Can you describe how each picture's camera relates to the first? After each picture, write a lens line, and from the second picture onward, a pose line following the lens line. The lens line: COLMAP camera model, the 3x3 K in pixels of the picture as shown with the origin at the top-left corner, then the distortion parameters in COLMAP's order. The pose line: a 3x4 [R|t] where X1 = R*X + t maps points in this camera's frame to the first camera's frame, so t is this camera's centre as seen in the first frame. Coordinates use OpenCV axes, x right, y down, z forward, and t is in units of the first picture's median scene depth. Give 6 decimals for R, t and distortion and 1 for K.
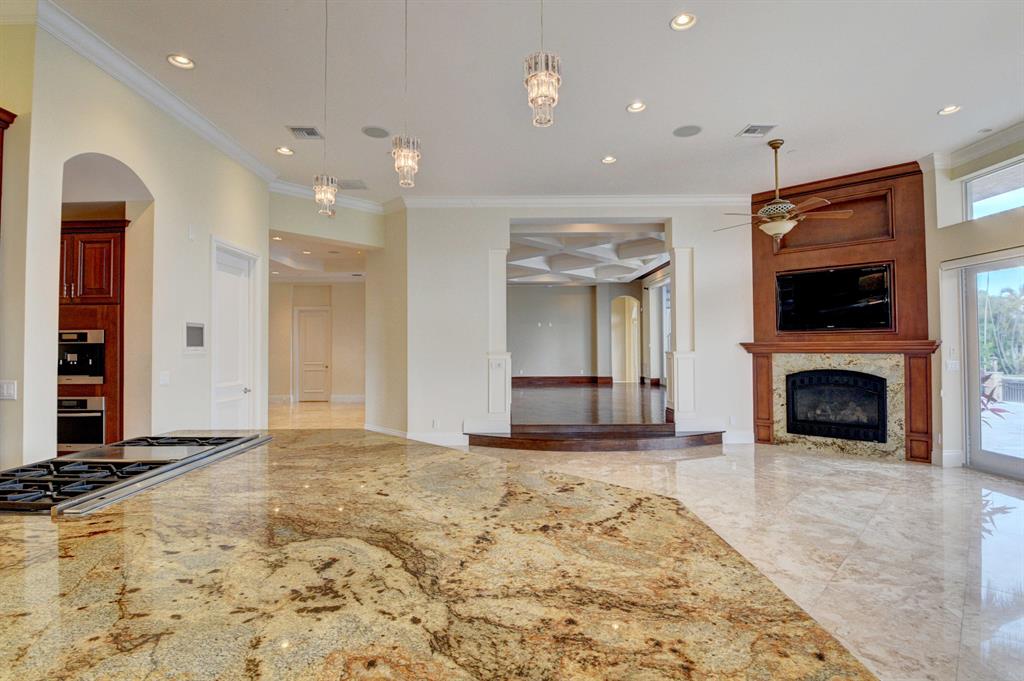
lens RADIAL K [[487.7, 0, 511.8], [0, 487.7, 335.7], [0, 0, 1]] dist [-0.000465, -0.000160]
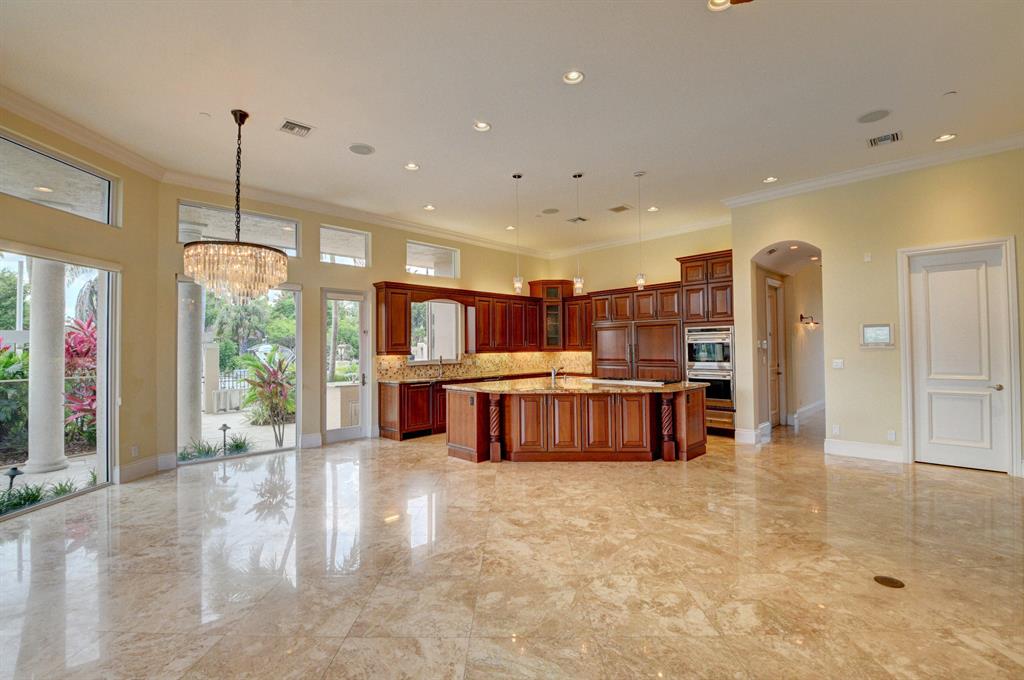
lens RADIAL K [[453.6, 0, 514.7], [0, 453.6, 333.6], [0, 0, 1]] dist [0.017916, -0.029541]
pose [[-0.715430, -0.012281, -0.698577, 1.107542], [0.025654, 0.998710, -0.043830, 0.034416], [0.698214, -0.049278, -0.714191, 1.495476]]
